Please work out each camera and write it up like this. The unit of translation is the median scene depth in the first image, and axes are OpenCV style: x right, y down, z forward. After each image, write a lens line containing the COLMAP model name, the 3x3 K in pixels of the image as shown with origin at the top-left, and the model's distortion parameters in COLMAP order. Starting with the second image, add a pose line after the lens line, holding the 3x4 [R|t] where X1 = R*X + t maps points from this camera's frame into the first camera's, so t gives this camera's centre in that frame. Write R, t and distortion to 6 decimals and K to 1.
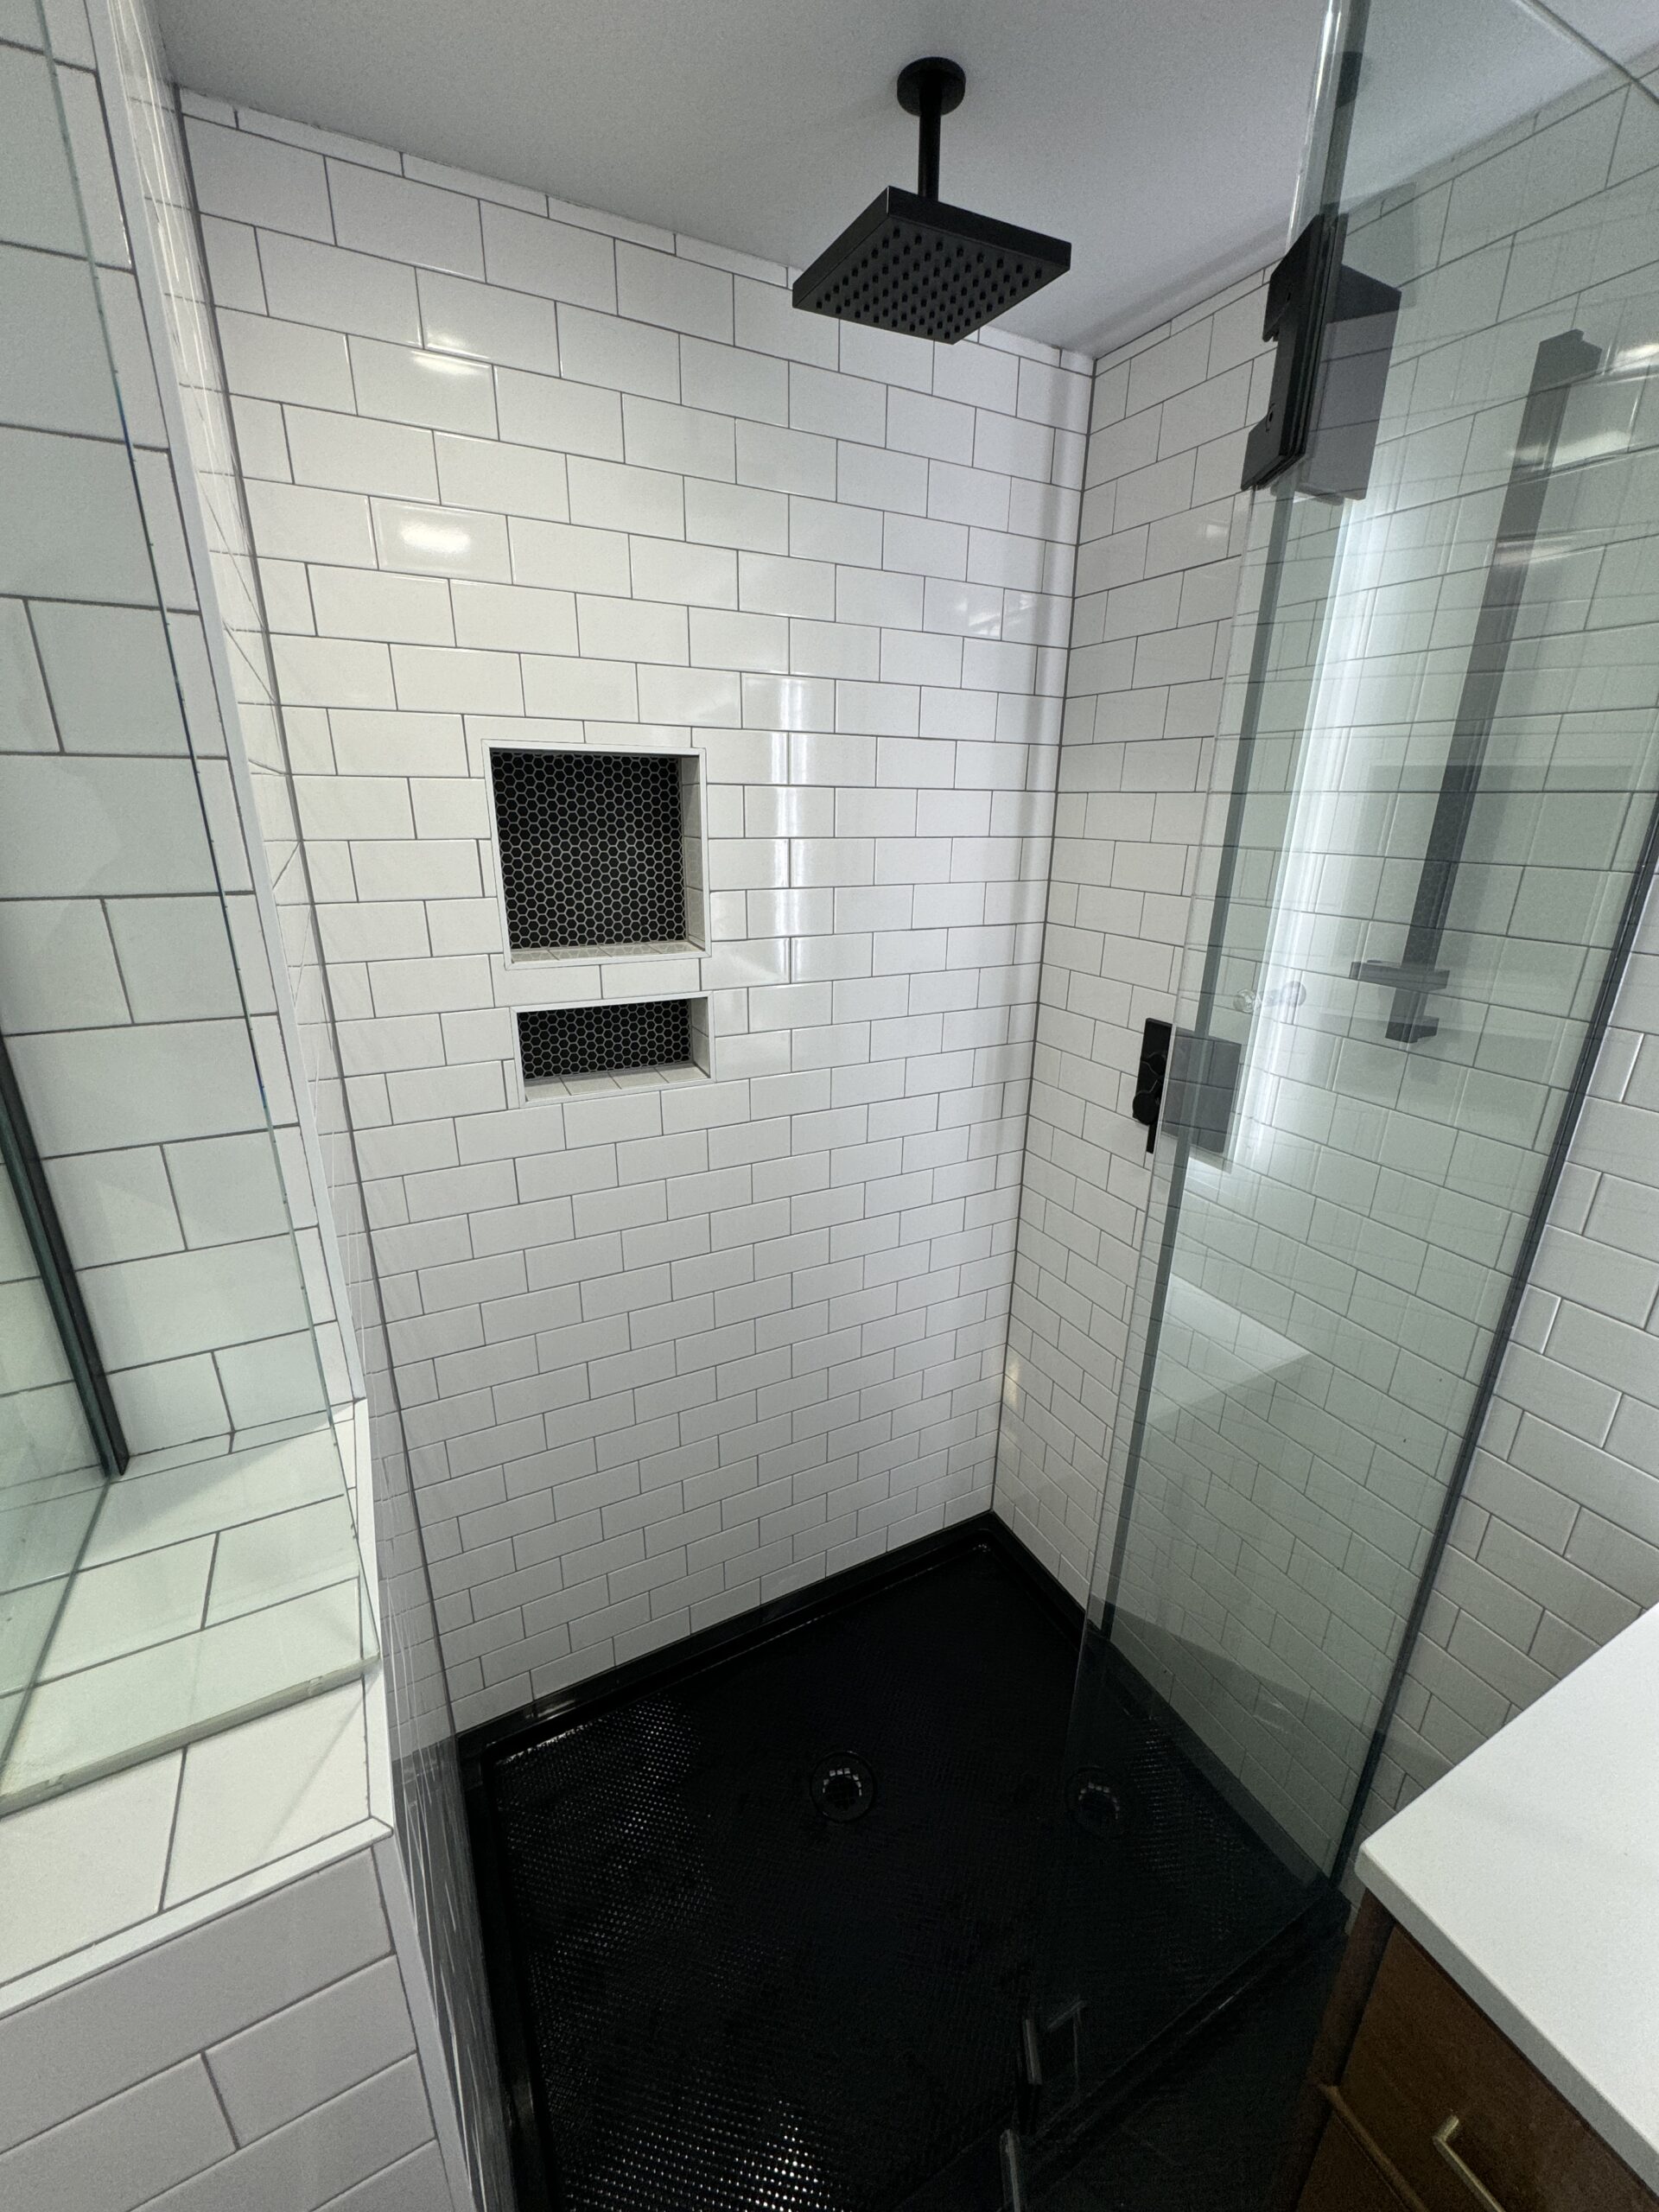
lens RADIAL K [[886.8, 0, 826.9], [0, 886.8, 1102.2], [0, 0, 1]] dist [-0.003238, 0.000899]
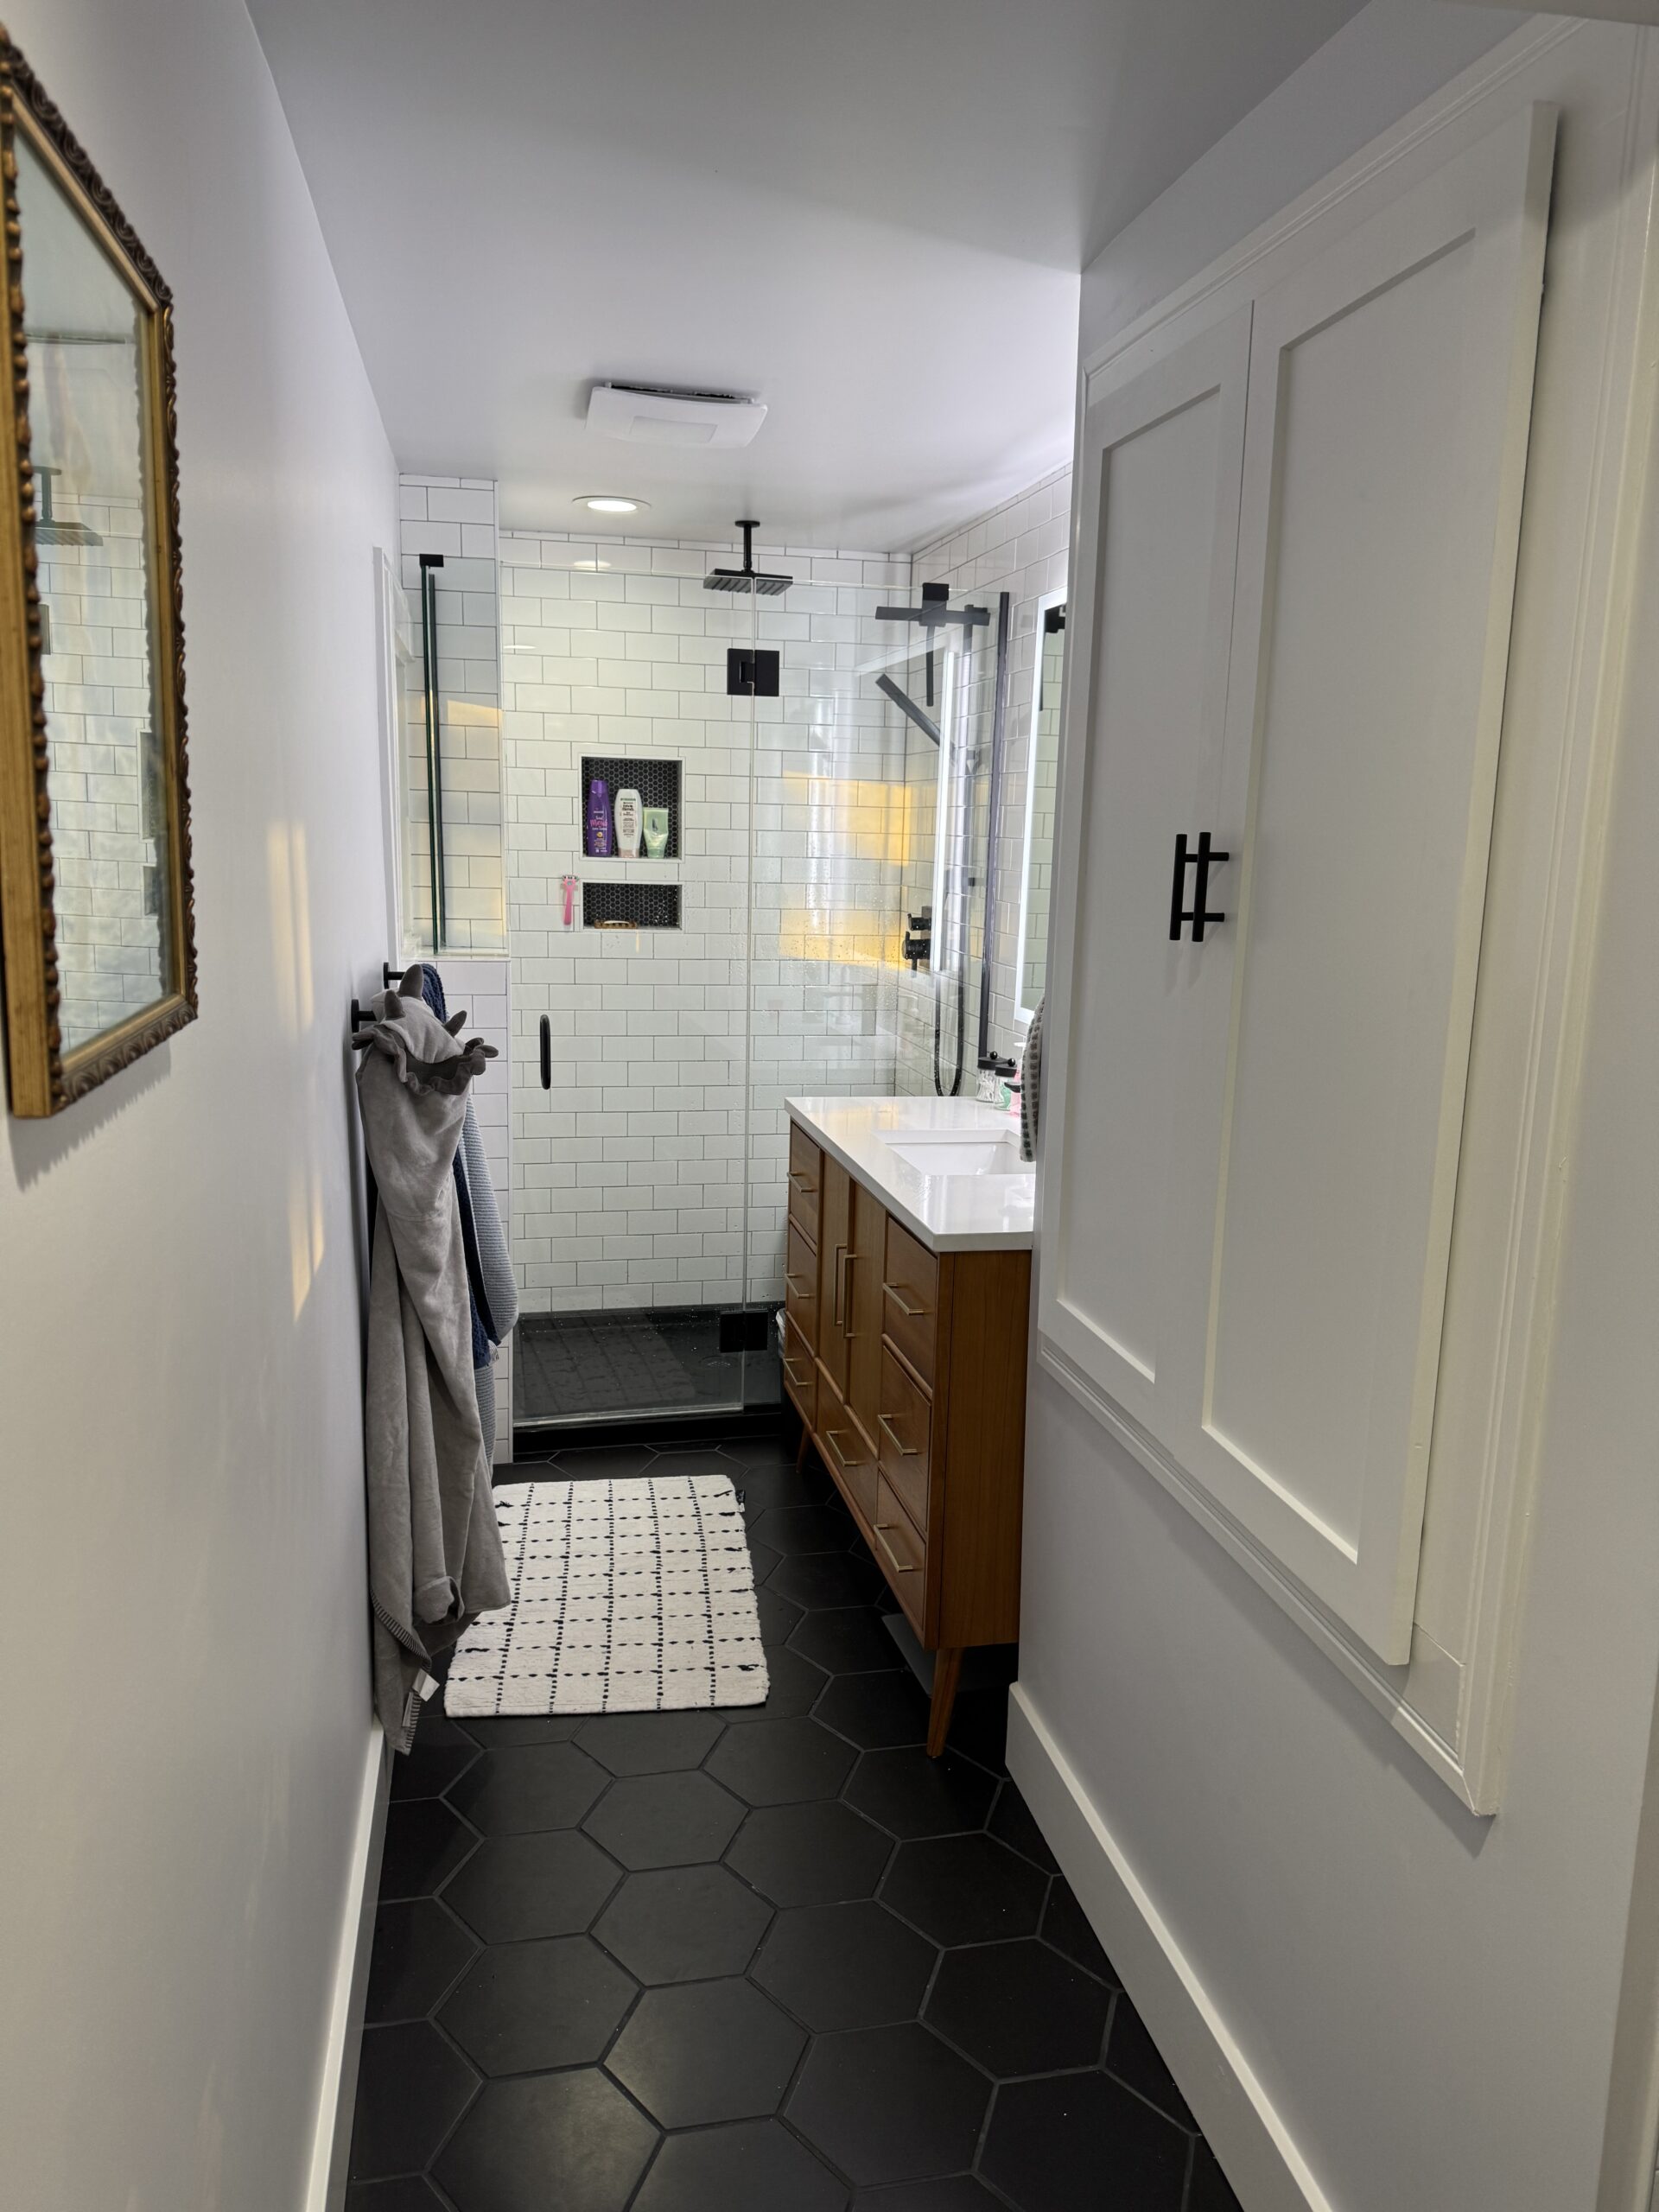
lens RADIAL K [[1562.2, 0, 828.2], [0, 1562.2, 1103.5], [0, 0, 1]] dist [0.077750, -0.057005]
pose [[0.963830, 0.057989, -0.260131, 1.084886], [-0.097231, 0.985278, -0.140616, 0.796555], [0.248148, 0.160822, 0.955280, -2.067109]]
